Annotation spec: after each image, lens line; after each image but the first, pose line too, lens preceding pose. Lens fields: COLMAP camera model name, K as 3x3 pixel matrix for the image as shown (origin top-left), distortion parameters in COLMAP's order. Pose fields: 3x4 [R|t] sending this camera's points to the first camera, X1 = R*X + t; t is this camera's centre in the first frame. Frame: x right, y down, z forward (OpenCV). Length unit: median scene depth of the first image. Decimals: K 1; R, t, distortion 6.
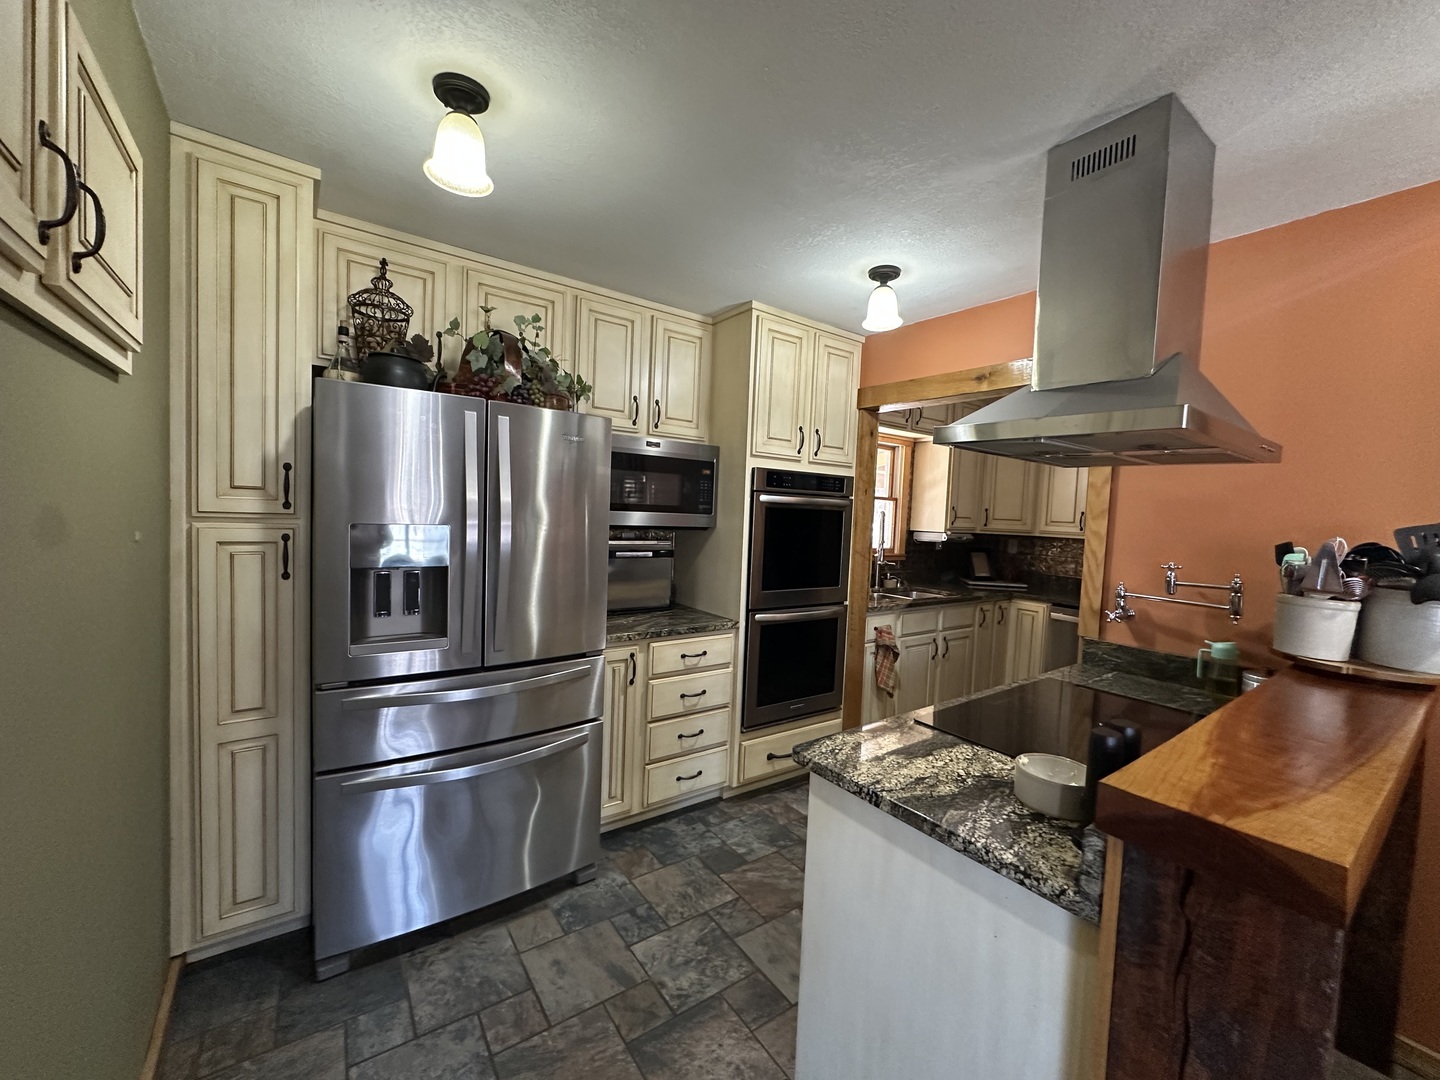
lens RADIAL K [[575.1, 0, 726.2], [0, 575.1, 541.3], [0, 0, 1]] dist [-0.001787, 0.000393]
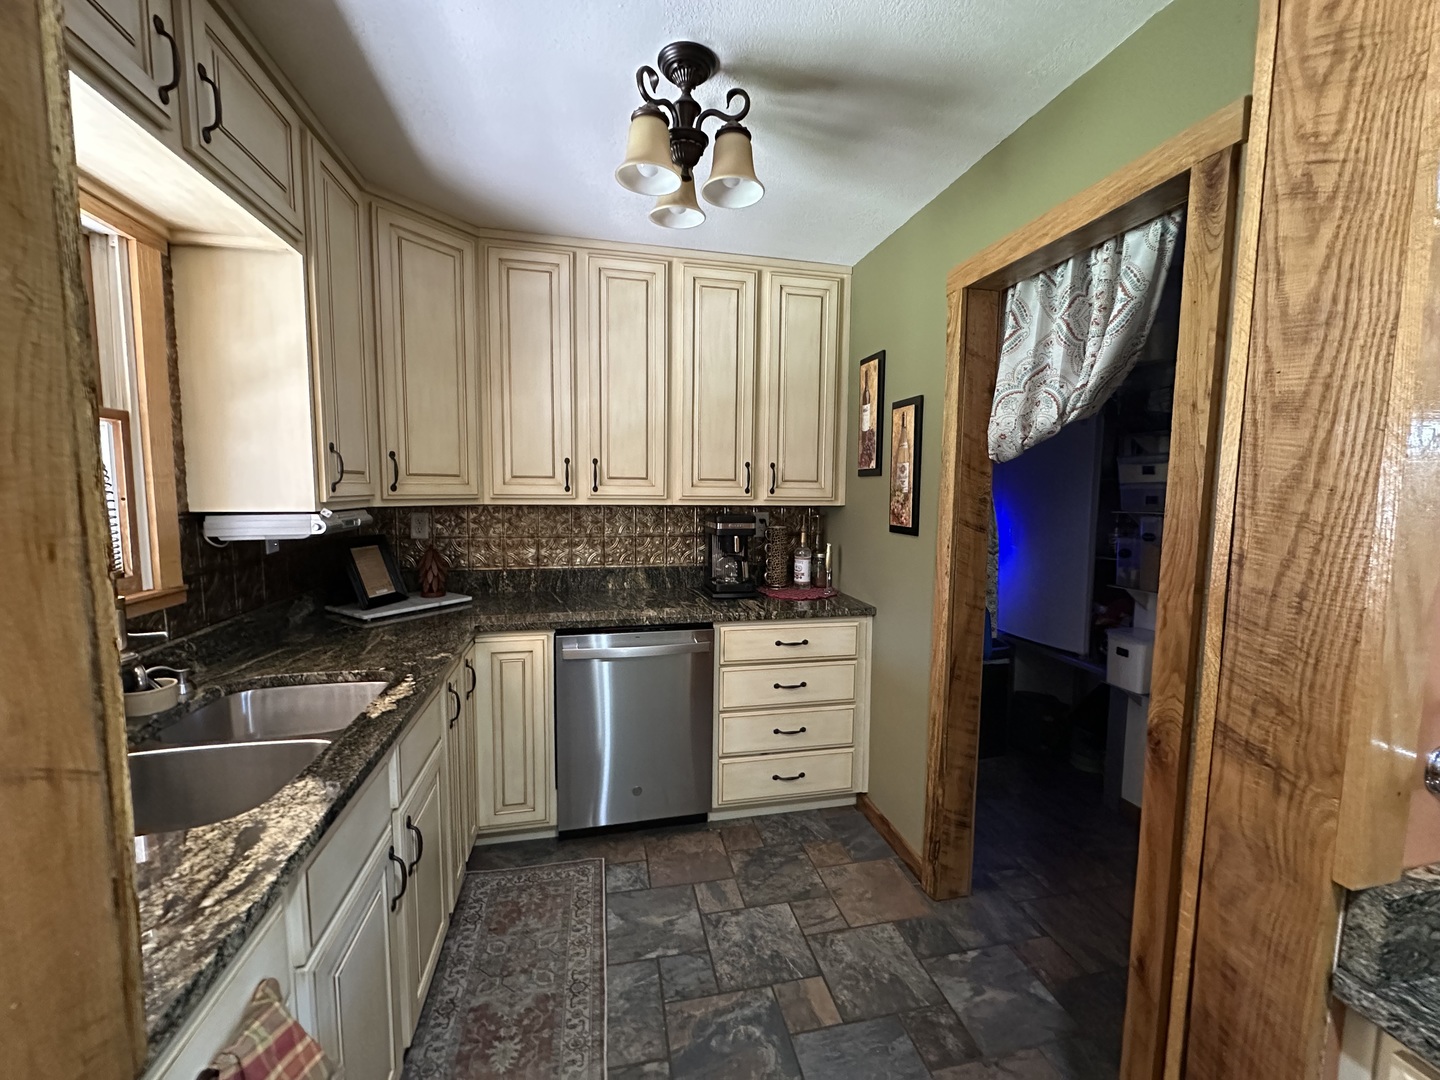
lens RADIAL K [[575.1, 0, 721.0], [0, 575.1, 539.0], [0, 0, 1]] dist [-0.001787, 0.000393]
pose [[0.398381, -0.119080, 0.909457, 0.141420], [0.050103, 0.992881, 0.108056, -0.025602], [-0.915850, 0.002519, 0.401512, 0.606271]]
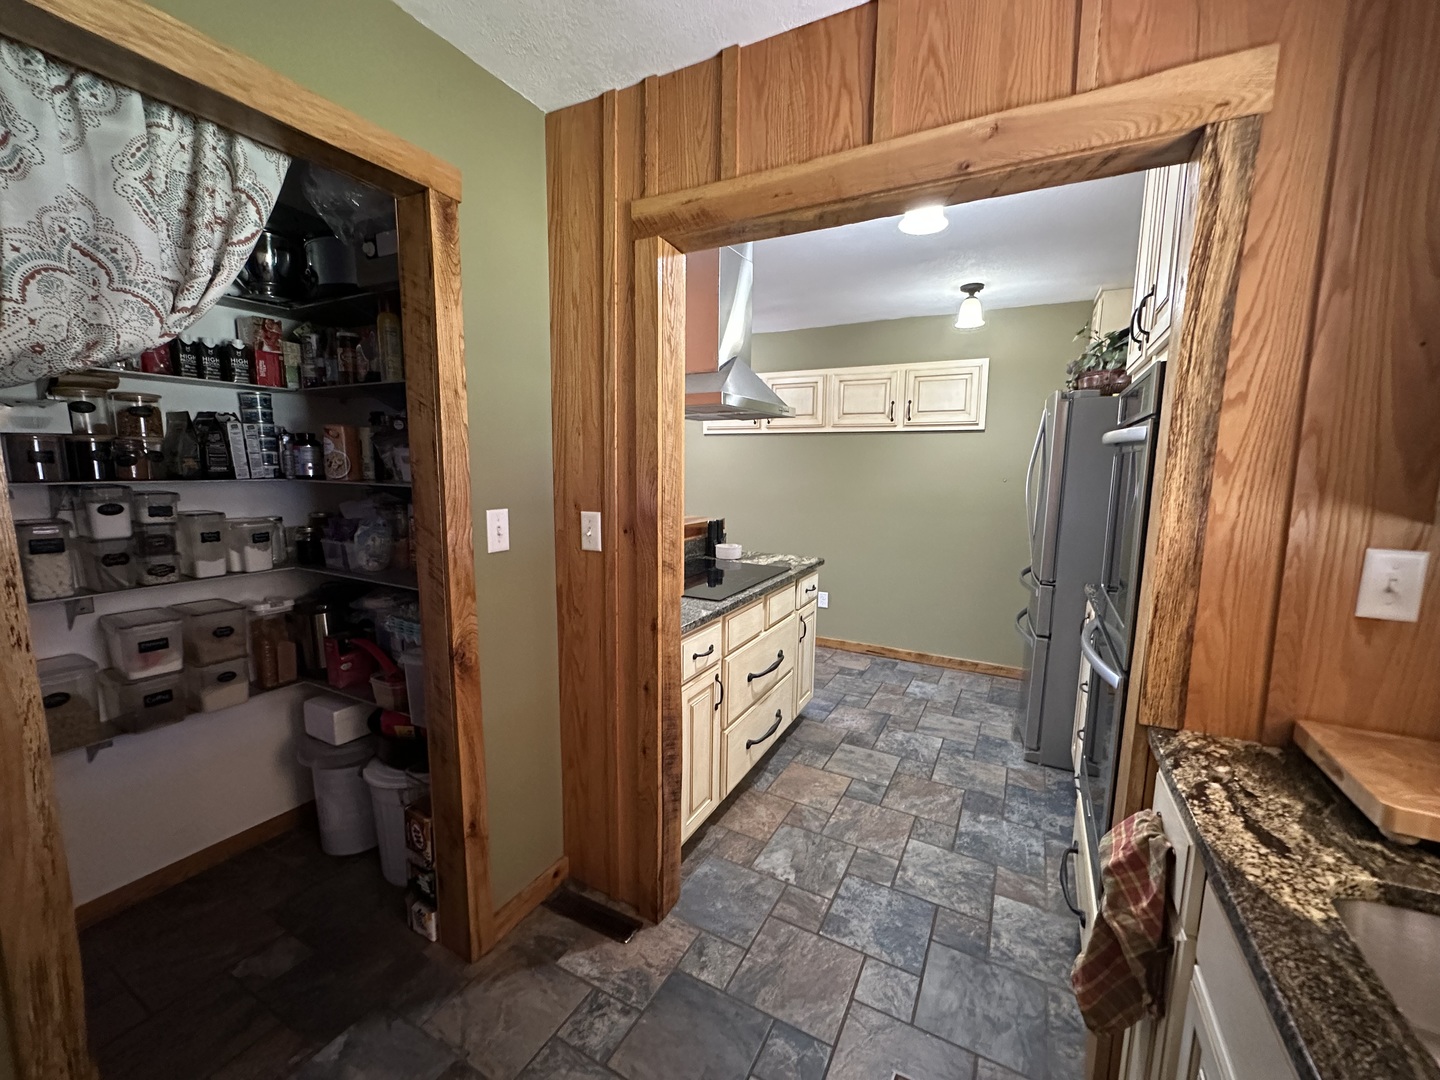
lens RADIAL K [[575.1, 0, 722.6], [0, 575.1, 542.0], [0, 0, 1]] dist [-0.001787, 0.000393]
pose [[-0.896359, 0.010480, -0.443204, 0.478789], [-0.070594, 0.983591, 0.166030, -0.027009], [0.437672, 0.180110, -0.880911, 0.895083]]
